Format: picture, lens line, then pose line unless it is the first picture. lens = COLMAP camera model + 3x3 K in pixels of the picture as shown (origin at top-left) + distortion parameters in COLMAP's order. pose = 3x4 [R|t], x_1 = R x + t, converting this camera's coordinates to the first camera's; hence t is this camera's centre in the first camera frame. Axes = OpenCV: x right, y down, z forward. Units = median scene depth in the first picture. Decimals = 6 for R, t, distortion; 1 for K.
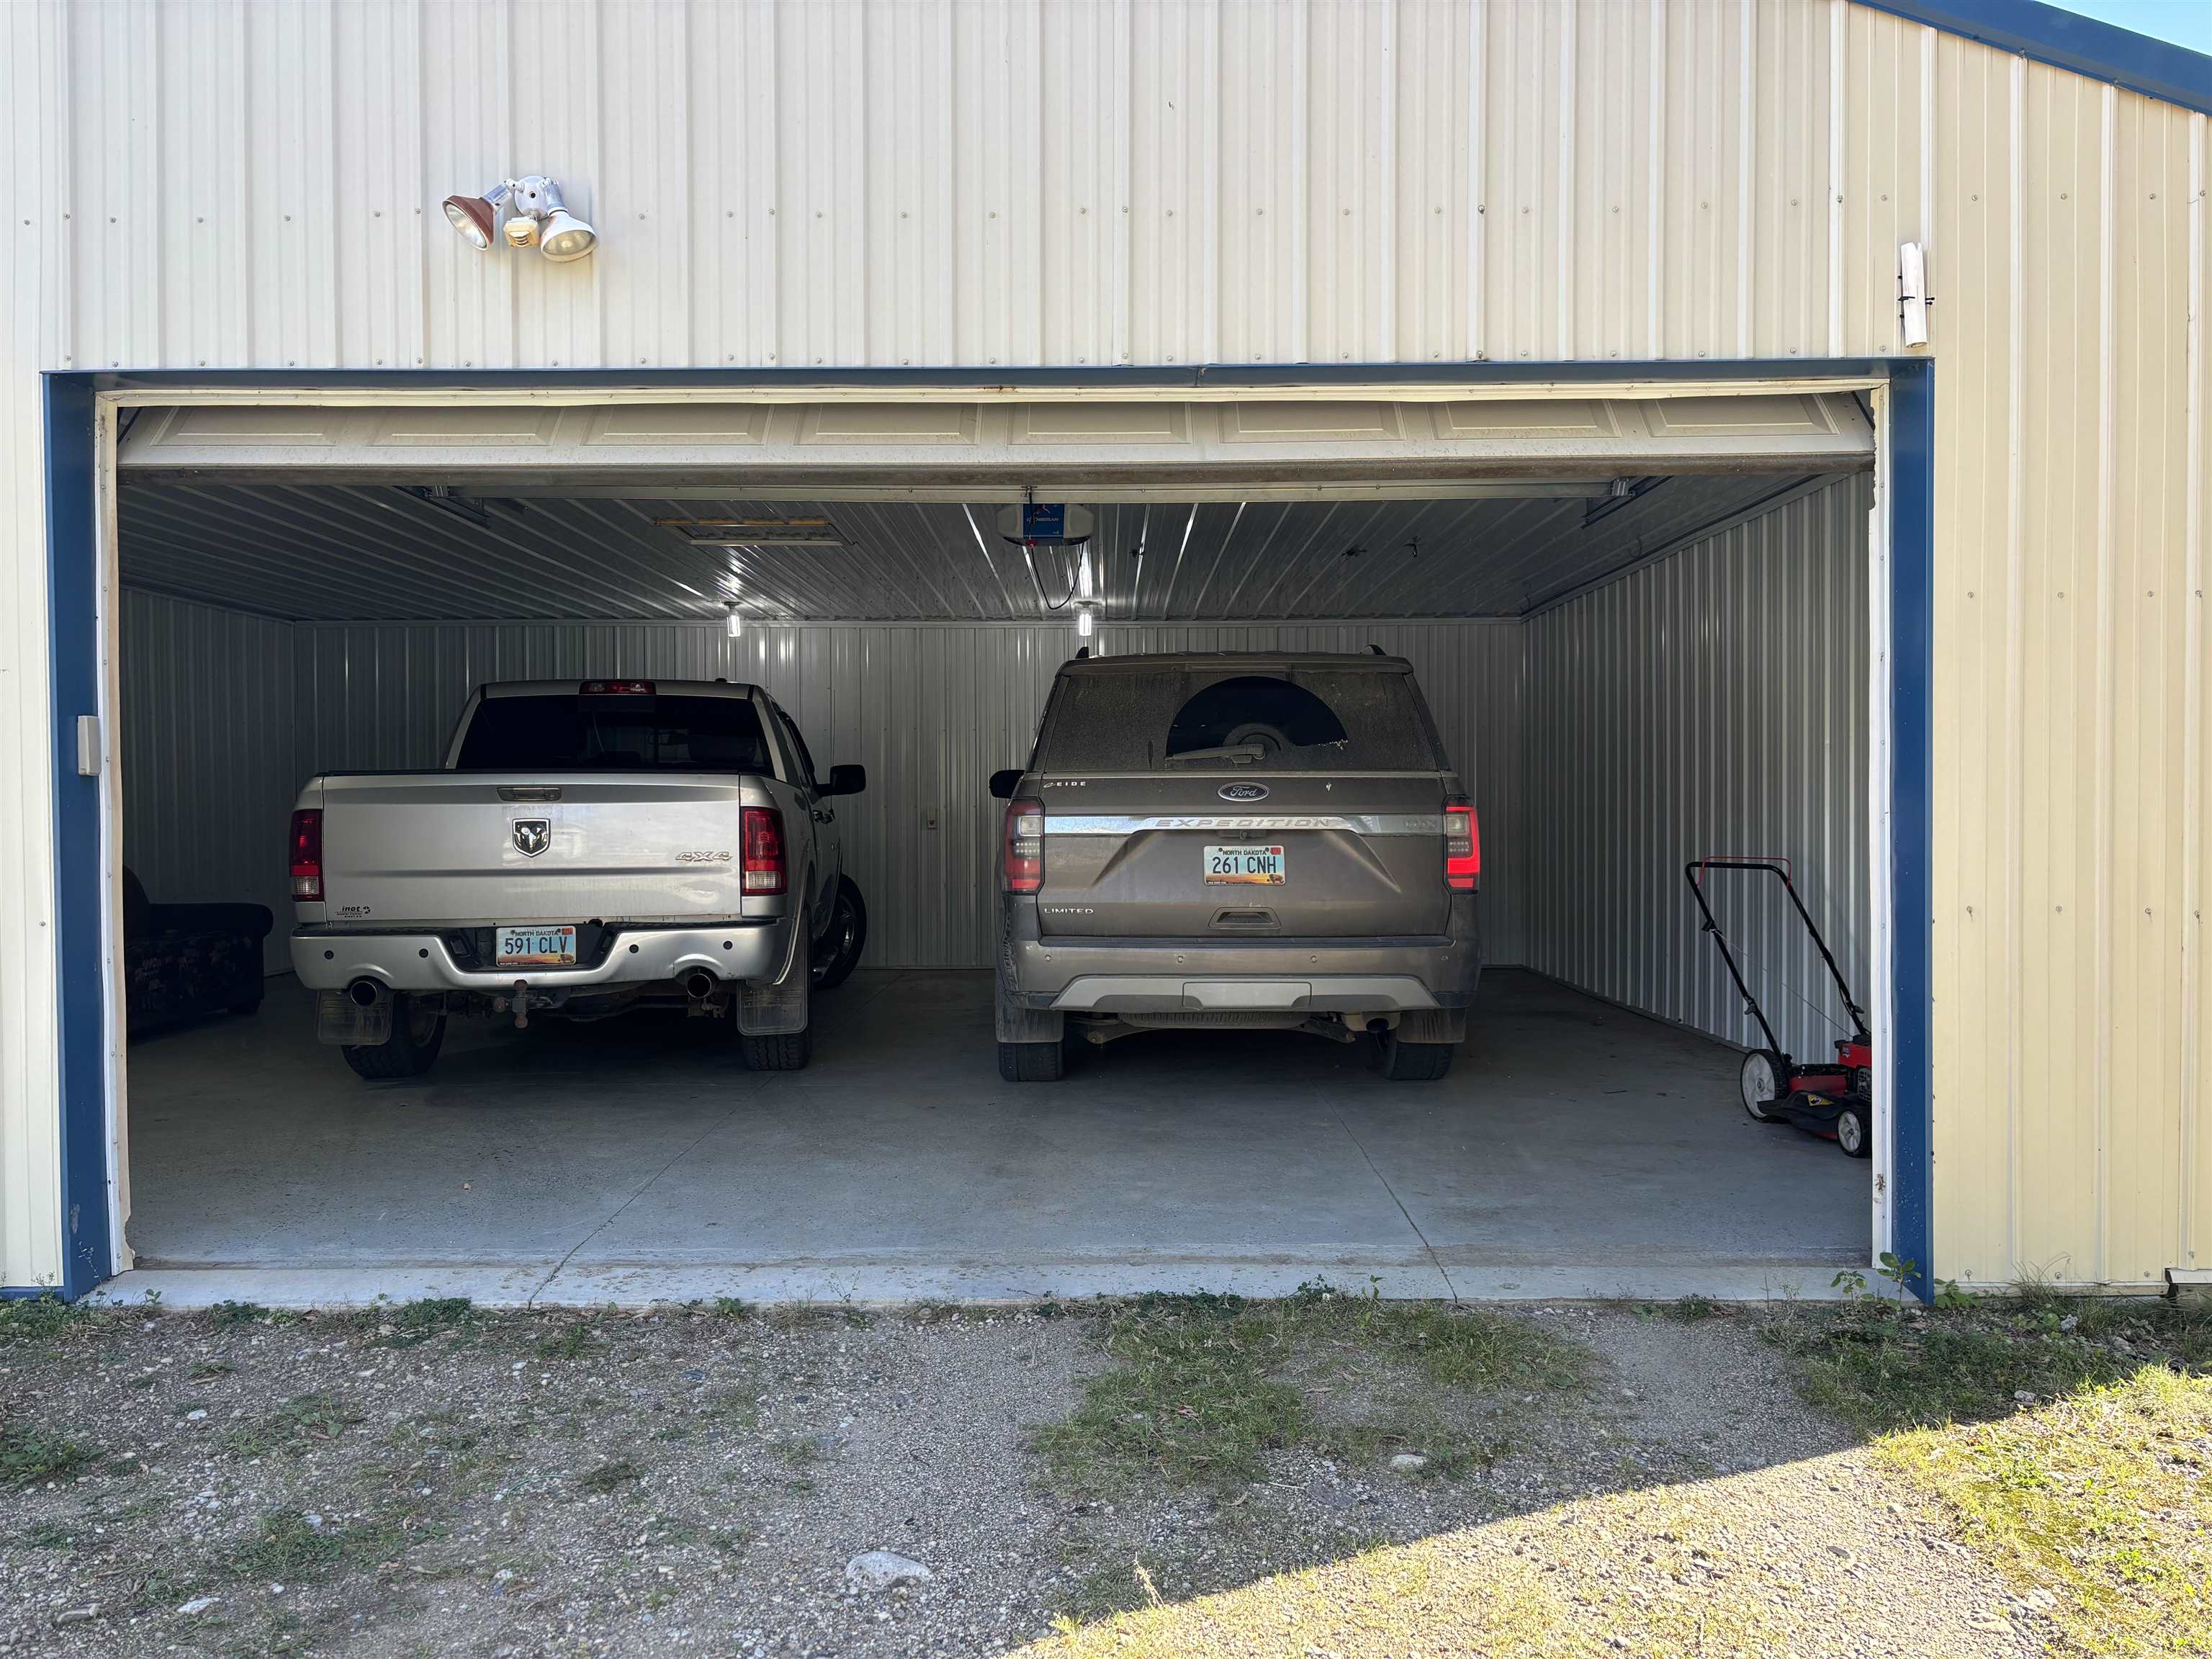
lens RADIAL K [[1659.5, 0, 1078.4], [0, 1659.5, 833.1], [0, 0, 1]] dist [0.054976, -0.062486]
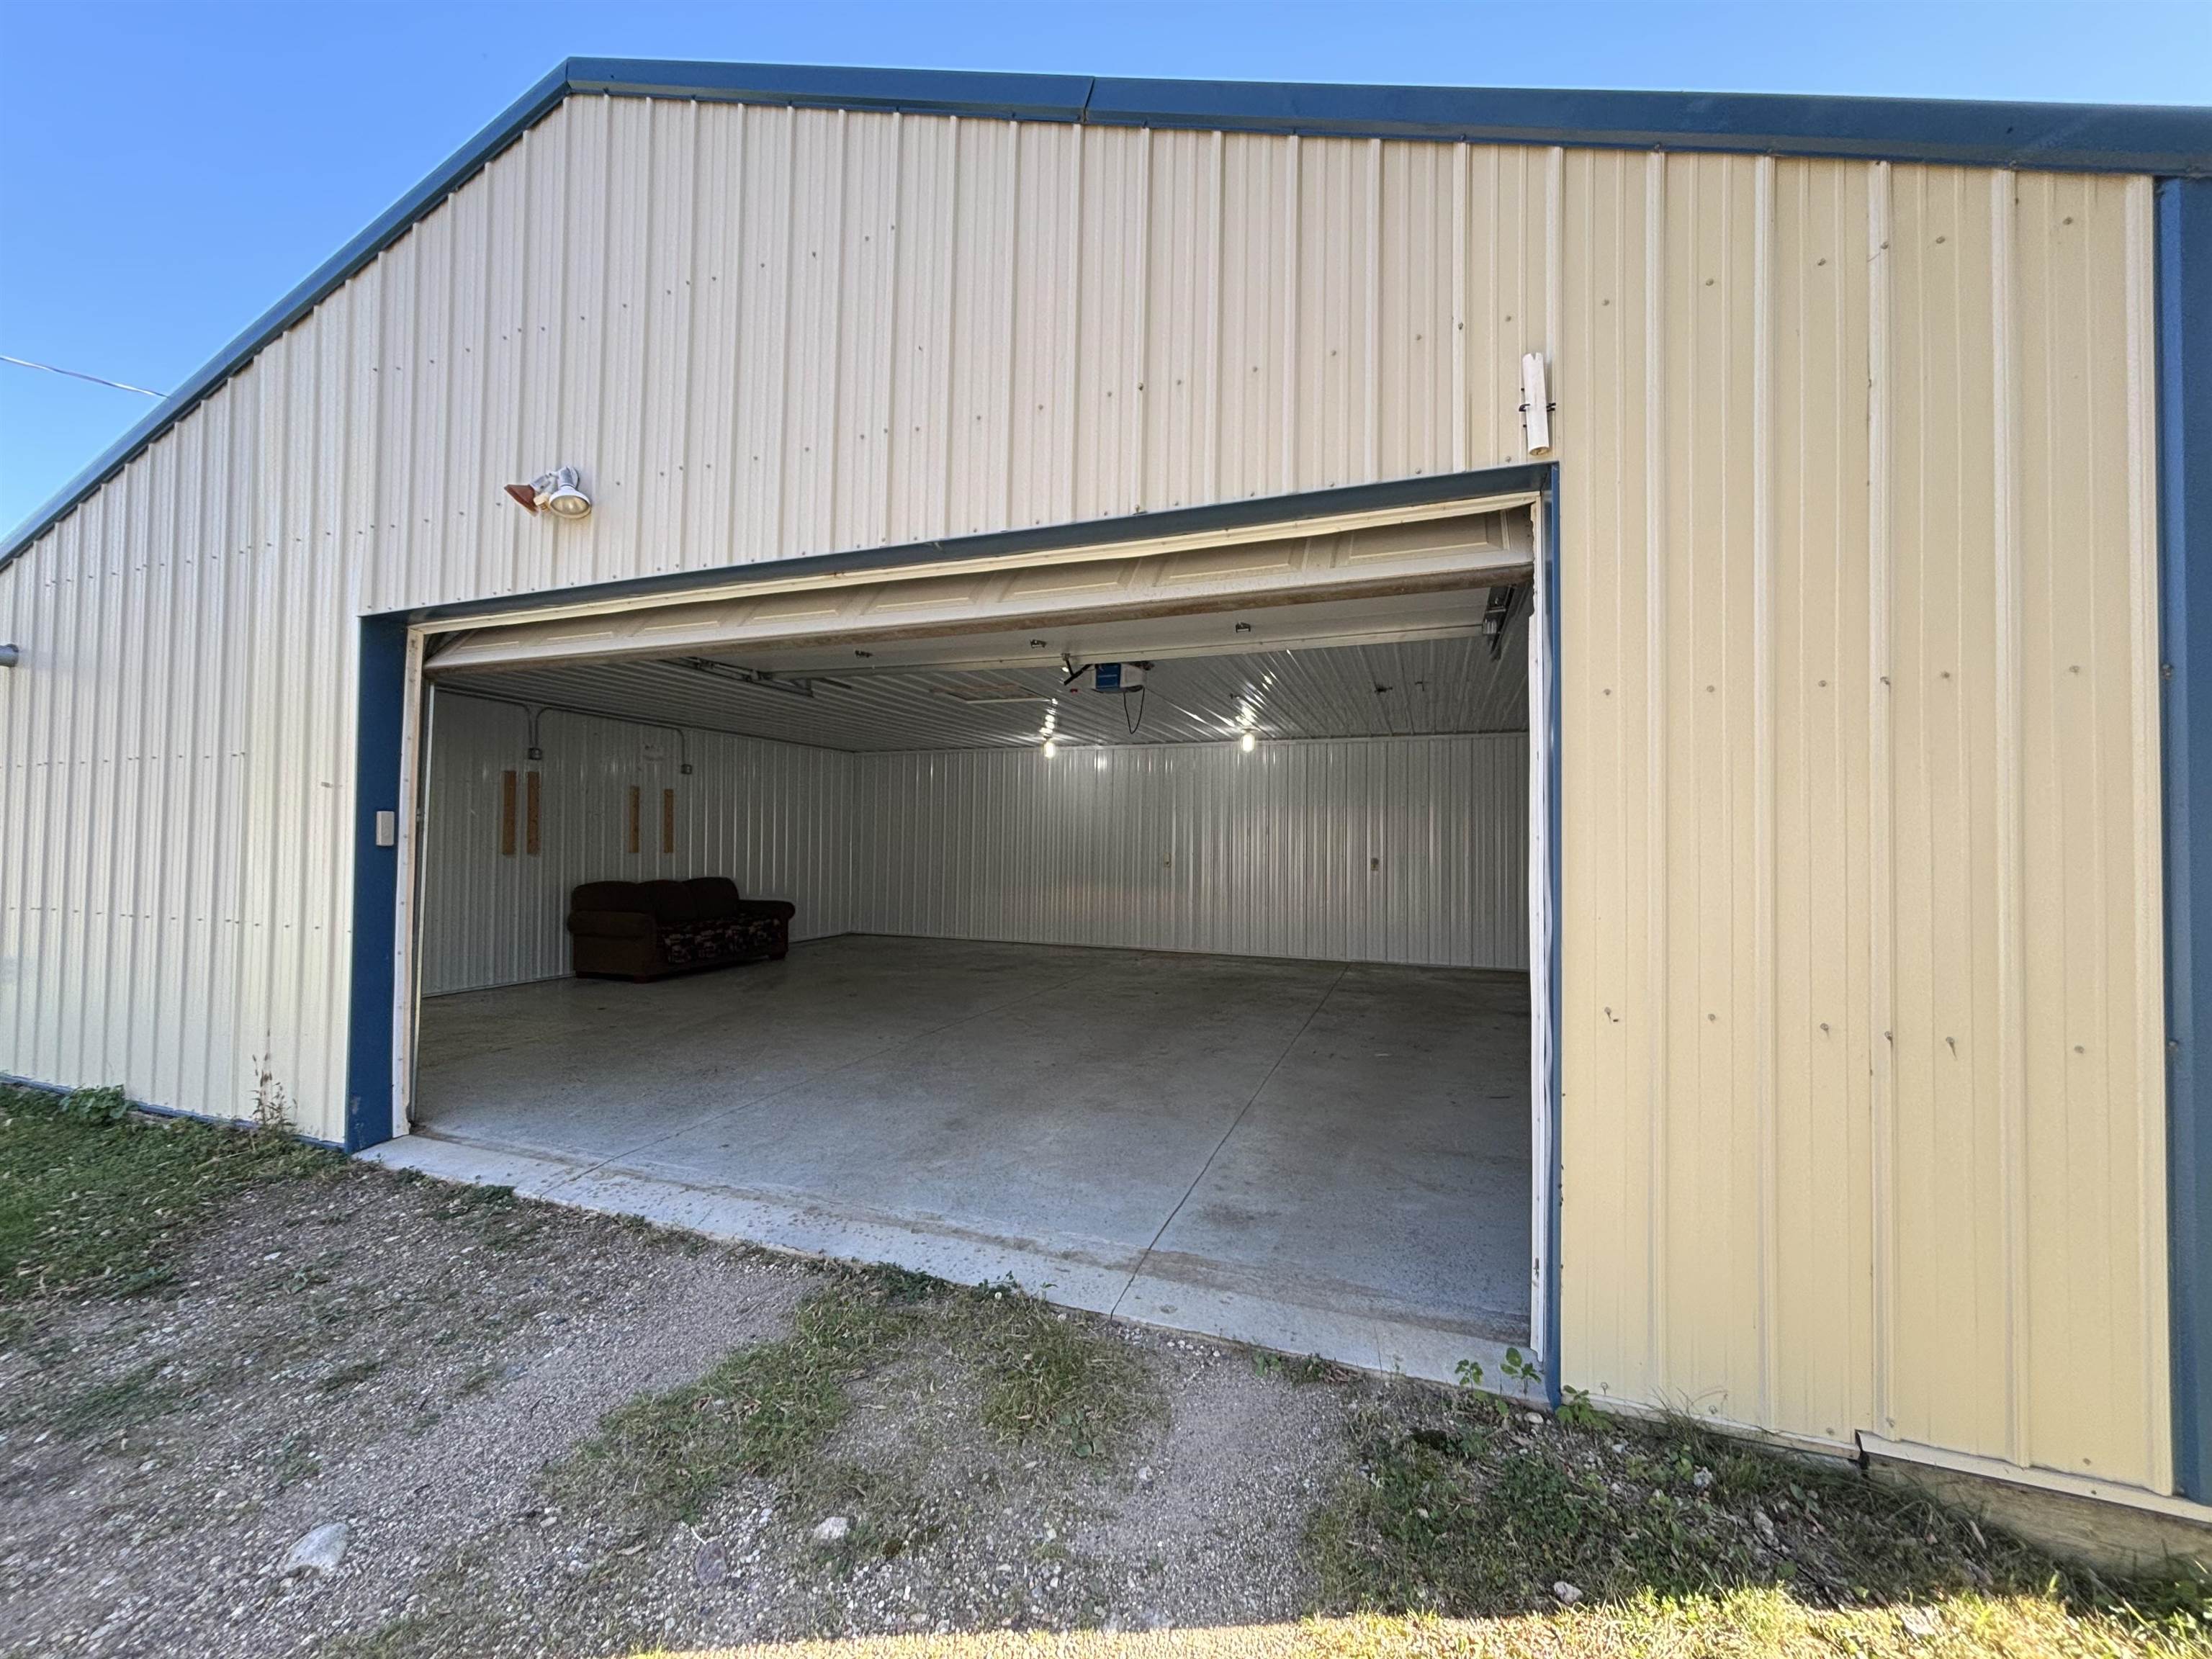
lens RADIAL K [[881.0, 0, 1097.2], [0, 881.0, 824.1], [0, 0, 1]] dist [-0.001839, 0.000257]
pose [[0.940817, 0.005157, -0.338877, 0.410034], [-0.018067, 0.999226, -0.034951, -0.038744], [0.338434, 0.039005, 0.940181, 0.395639]]
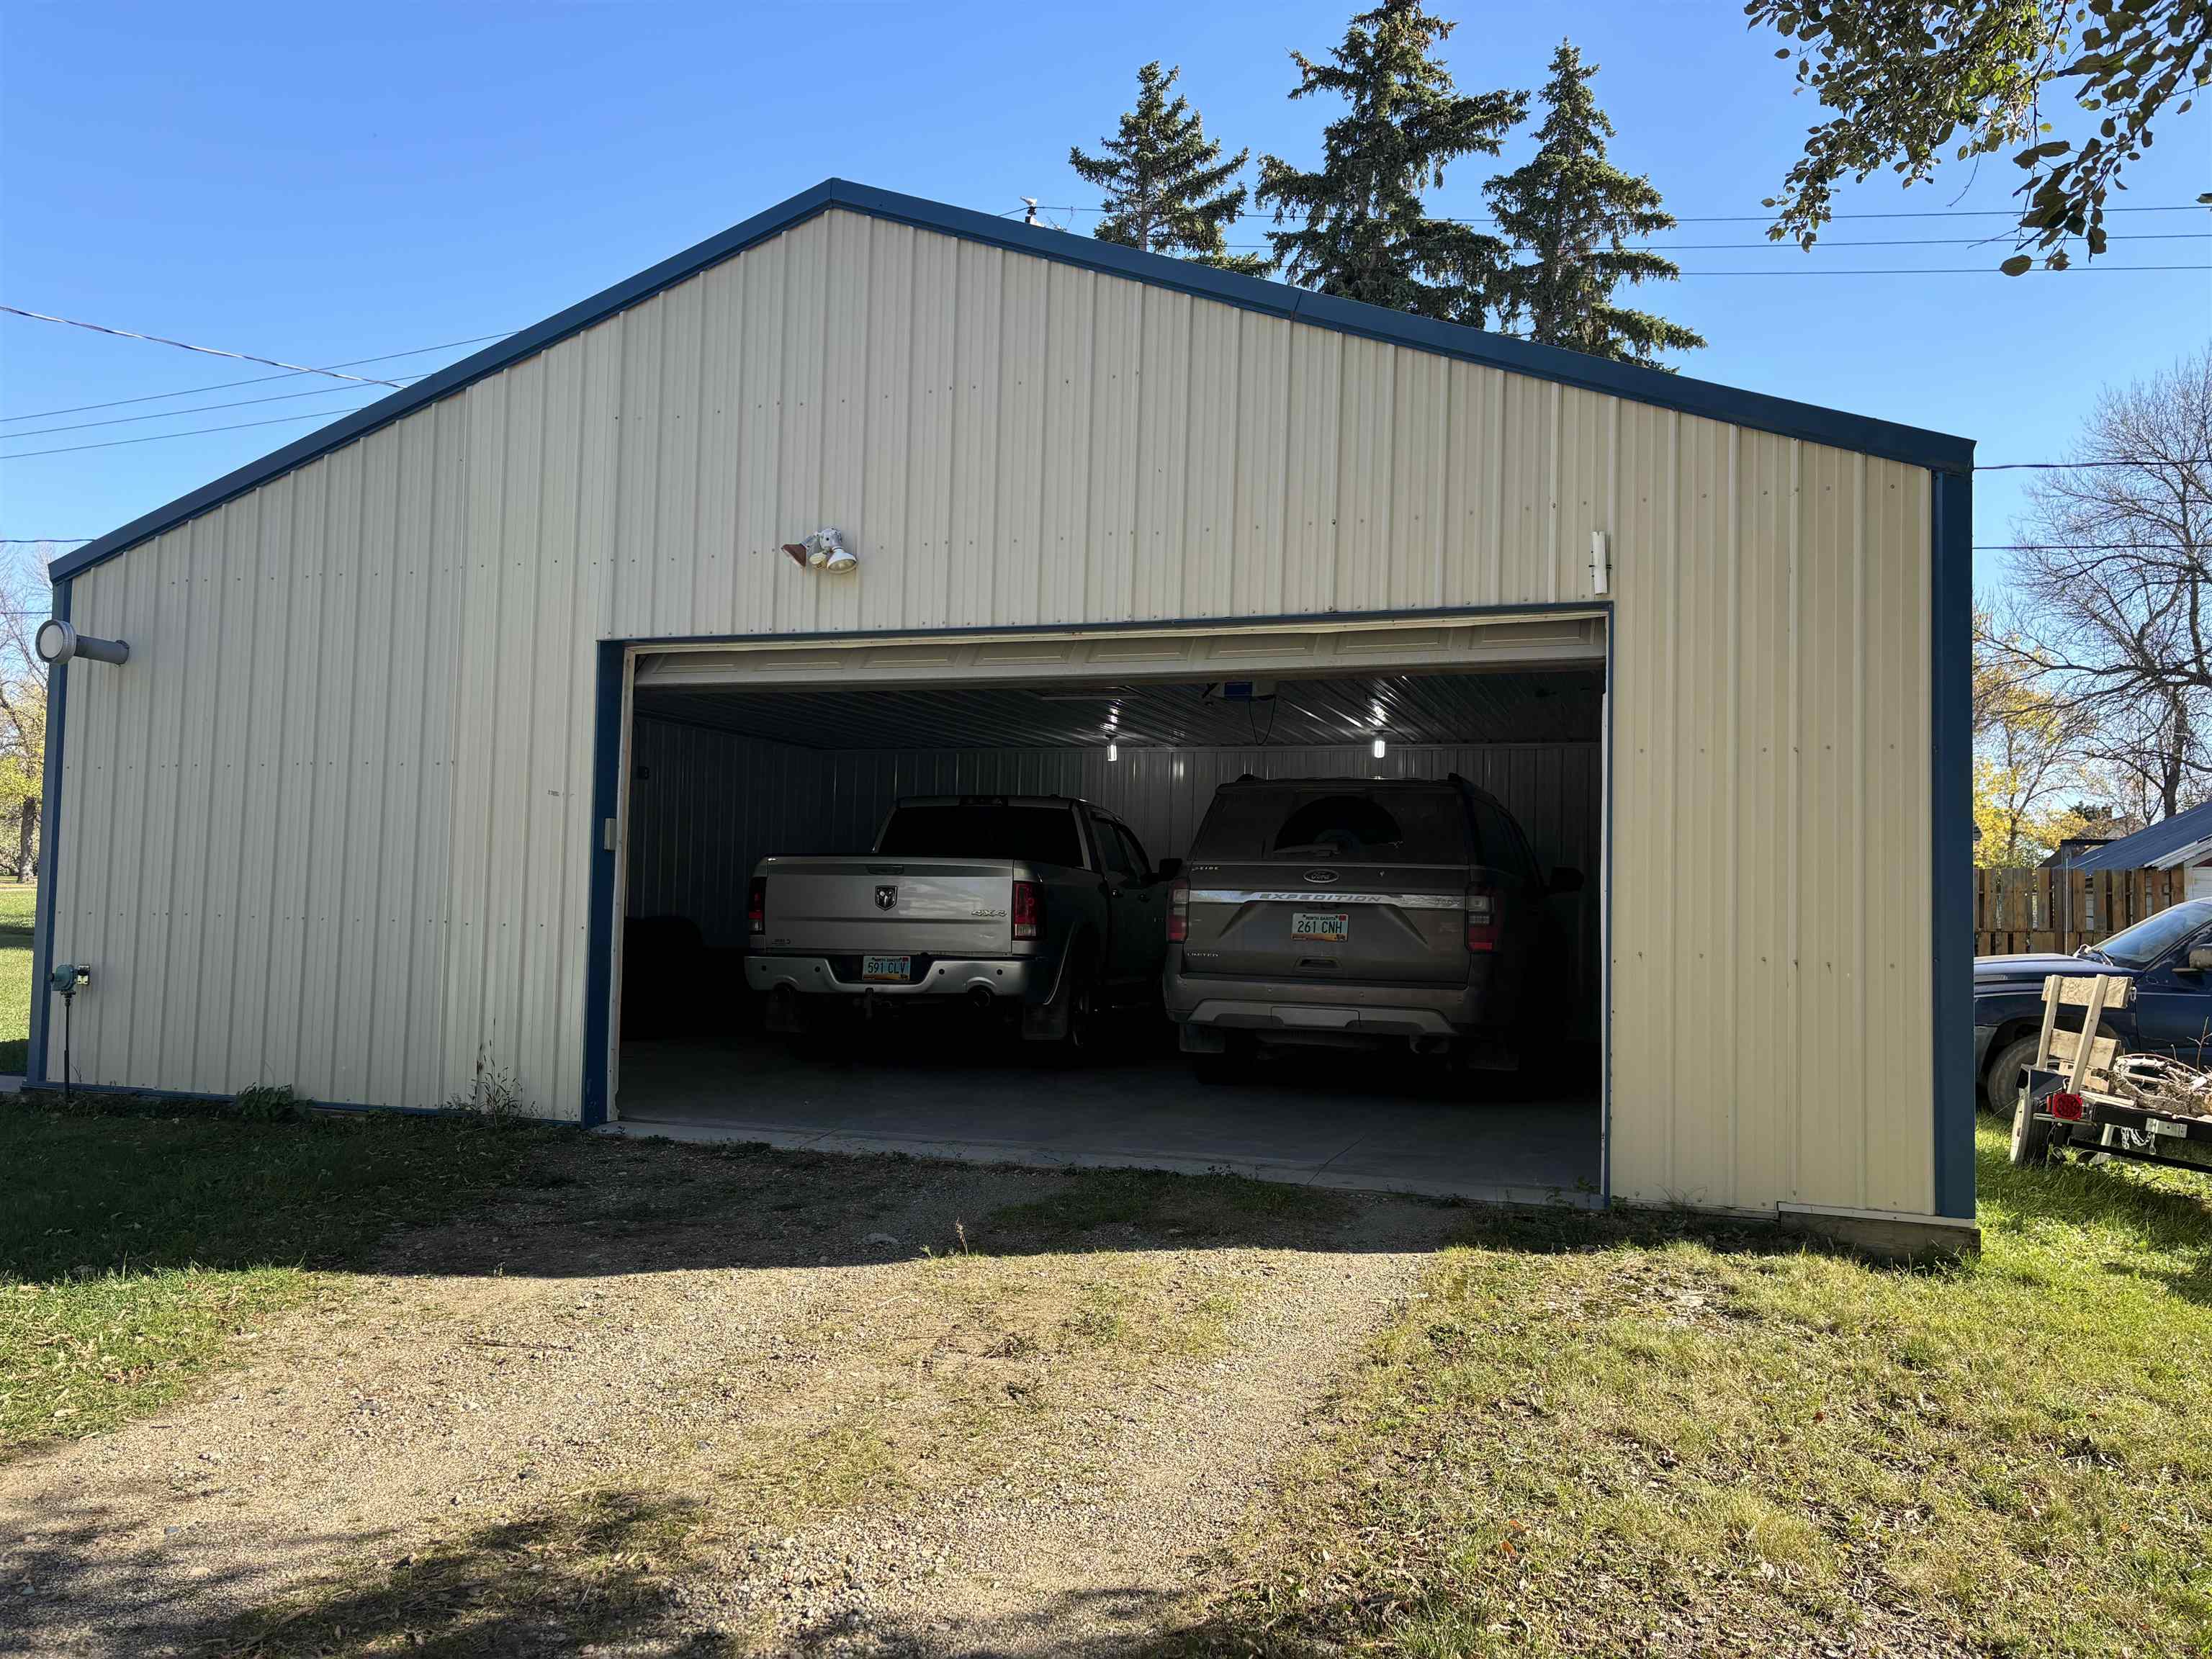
lens RADIAL K [[1631.3, 0, 1119.9], [0, 1631.3, 815.4], [0, 0, 1]] dist [0.057225, -0.051192]
pose [[0.950050, 0.007649, -0.312003, 0.528371], [-0.030497, 0.997191, -0.068413, 0.035055], [0.310604, 0.074511, 0.947615, -0.567891]]
